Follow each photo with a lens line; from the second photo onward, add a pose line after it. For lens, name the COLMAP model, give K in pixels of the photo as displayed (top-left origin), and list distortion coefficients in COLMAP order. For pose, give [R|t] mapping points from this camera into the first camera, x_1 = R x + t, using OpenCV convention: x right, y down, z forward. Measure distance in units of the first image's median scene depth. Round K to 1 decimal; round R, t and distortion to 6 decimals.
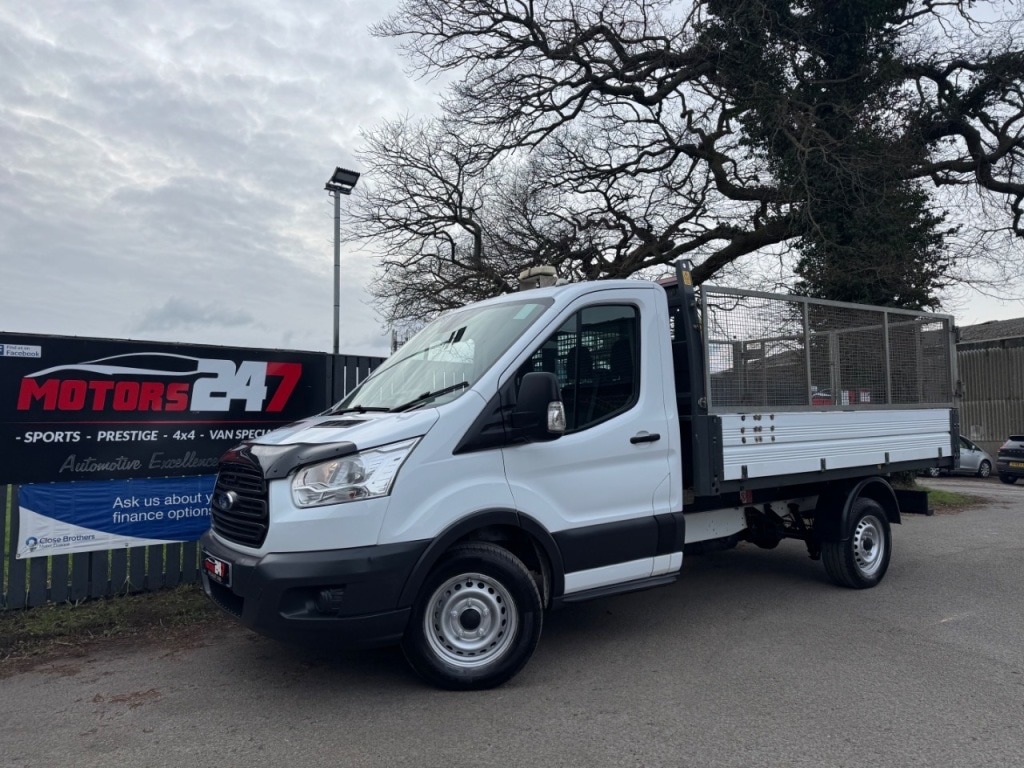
lens RADIAL K [[716.4, 0, 516.2], [0, 716.4, 386.5], [0, 0, 1]] dist [0.051807, -0.058844]
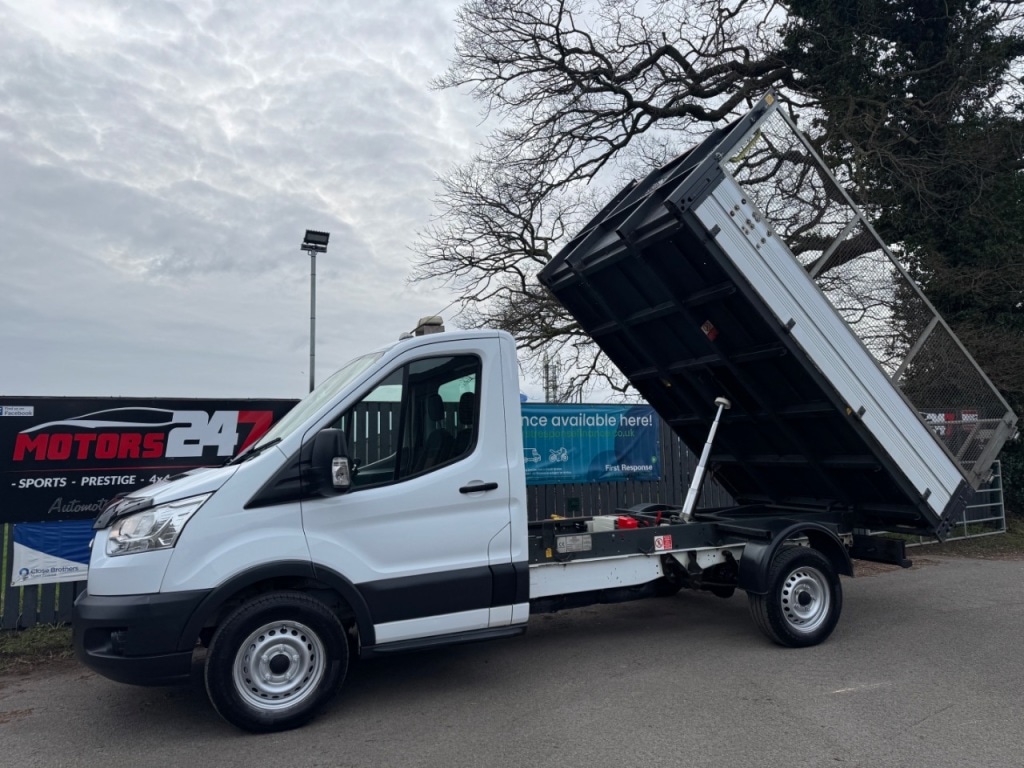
lens RADIAL K [[716.4, 0, 511.2], [0, 716.4, 383.1], [0, 0, 1]] dist [0.051807, -0.058844]
pose [[0.972021, -0.032795, -0.232592, 0.365125], [0.024905, 0.999013, -0.036779, -0.029055], [0.233569, 0.029957, 0.971879, 0.023282]]
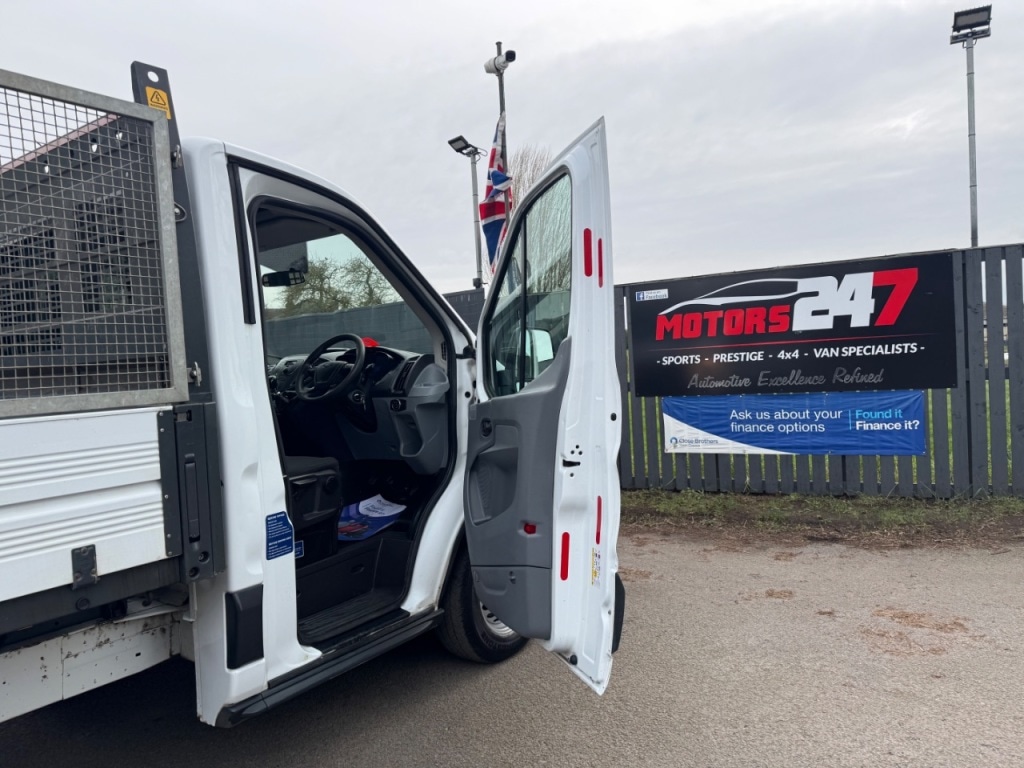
lens RADIAL K [[716.4, 0, 504.3], [0, 716.4, 377.4], [0, 0, 1]] dist [0.059159, -0.072743]
pose [[0.388559, 0.021810, -0.921165, 0.367191], [0.113081, 0.991034, 0.071164, -0.022304], [0.914458, -0.131818, 0.382609, 0.229978]]
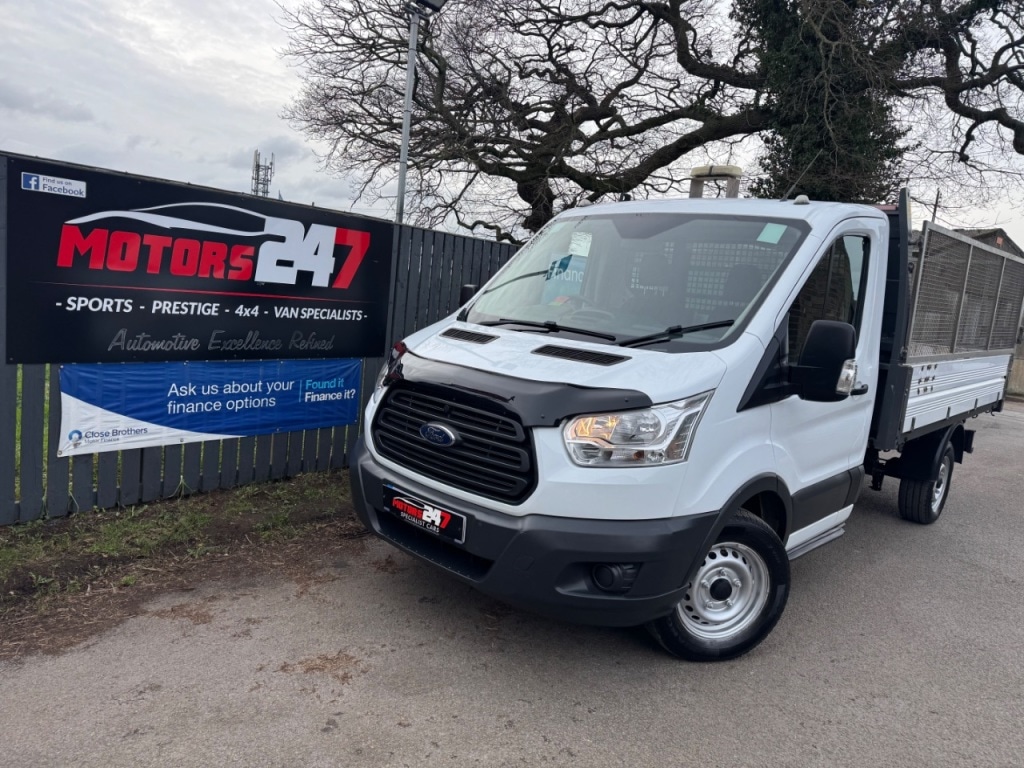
lens RADIAL K [[716.4, 0, 517.6], [0, 716.4, 384.4], [0, 0, 1]] dist [0.051807, -0.058844]
pose [[0.975550, 0.080398, 0.204543, -0.340010], [-0.119661, 0.974948, 0.187502, -0.043256], [-0.184344, -0.207394, 0.960731, 0.152906]]
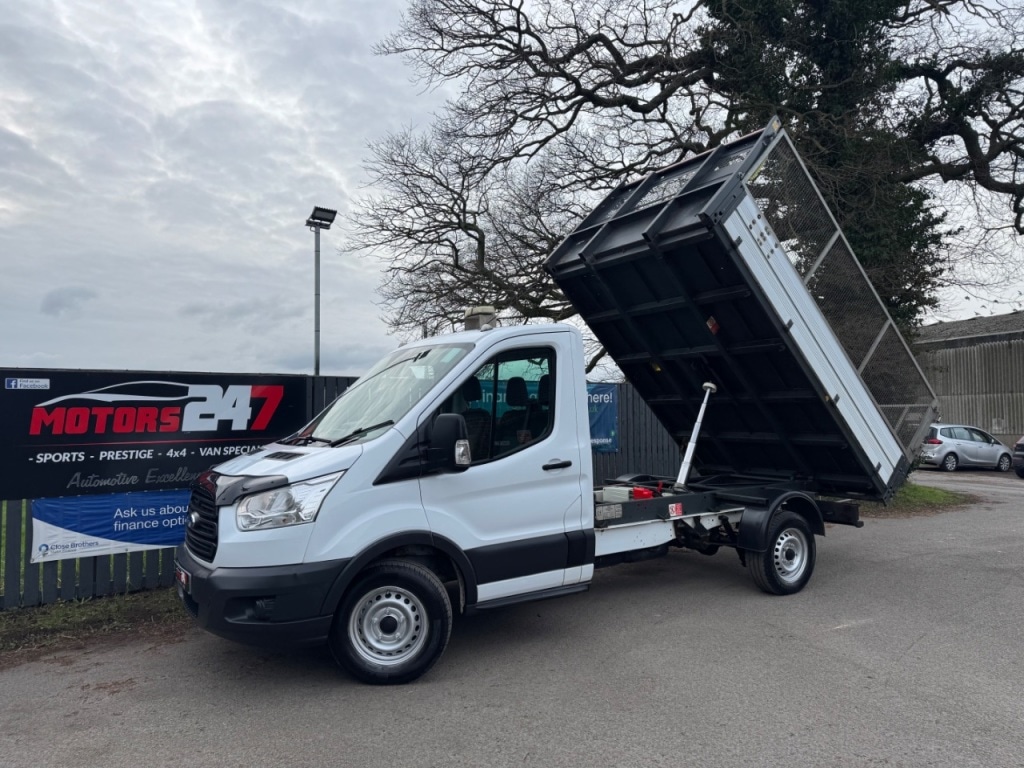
lens RADIAL K [[716.4, 0, 512.1], [0, 716.4, 385.6], [0, 0, 1]] dist [0.051807, -0.058844]
pose [[0.998616, -0.003500, -0.052485, 0.132793], [0.004419, 0.999839, 0.017397, -0.058816], [0.052415, -0.017605, 0.998470, -0.107630]]
